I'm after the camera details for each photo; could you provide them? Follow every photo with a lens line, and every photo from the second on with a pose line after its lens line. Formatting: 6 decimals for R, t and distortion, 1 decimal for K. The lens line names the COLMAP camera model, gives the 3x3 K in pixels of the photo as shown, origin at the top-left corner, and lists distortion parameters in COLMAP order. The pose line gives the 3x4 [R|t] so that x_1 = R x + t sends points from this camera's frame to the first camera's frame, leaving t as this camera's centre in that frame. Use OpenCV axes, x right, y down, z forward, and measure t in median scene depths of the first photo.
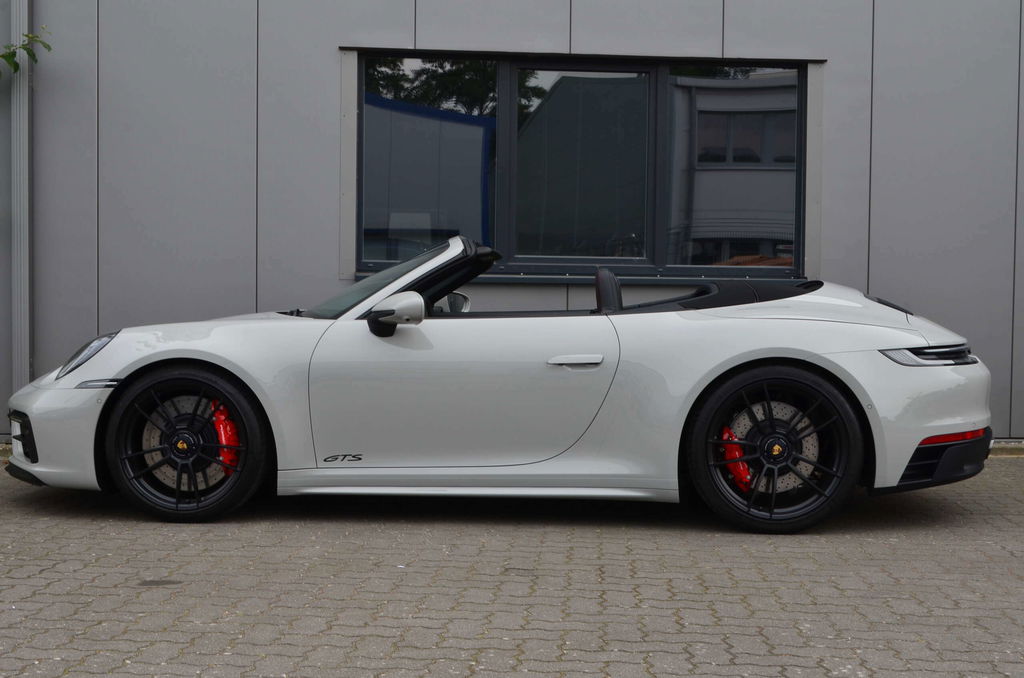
lens RADIAL K [[1406.4, 0, 514.8], [0, 1406.4, 340.7], [0, 0, 1]] dist [-0.047575, 0.000000]
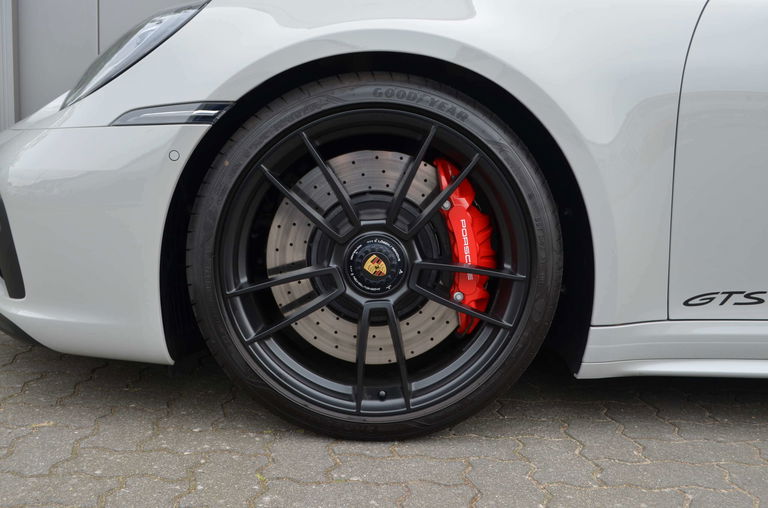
lens RADIAL K [[769.7, 0, 379.3], [0, 769.7, 256.9], [0, 0, 1]] dist [-0.067950, 0.000000]
pose [[0.993048, 0.015720, 0.116659, -0.262272], [-0.030150, 0.991950, 0.122987, 0.042909], [-0.113787, -0.125649, 0.985528, 0.768303]]
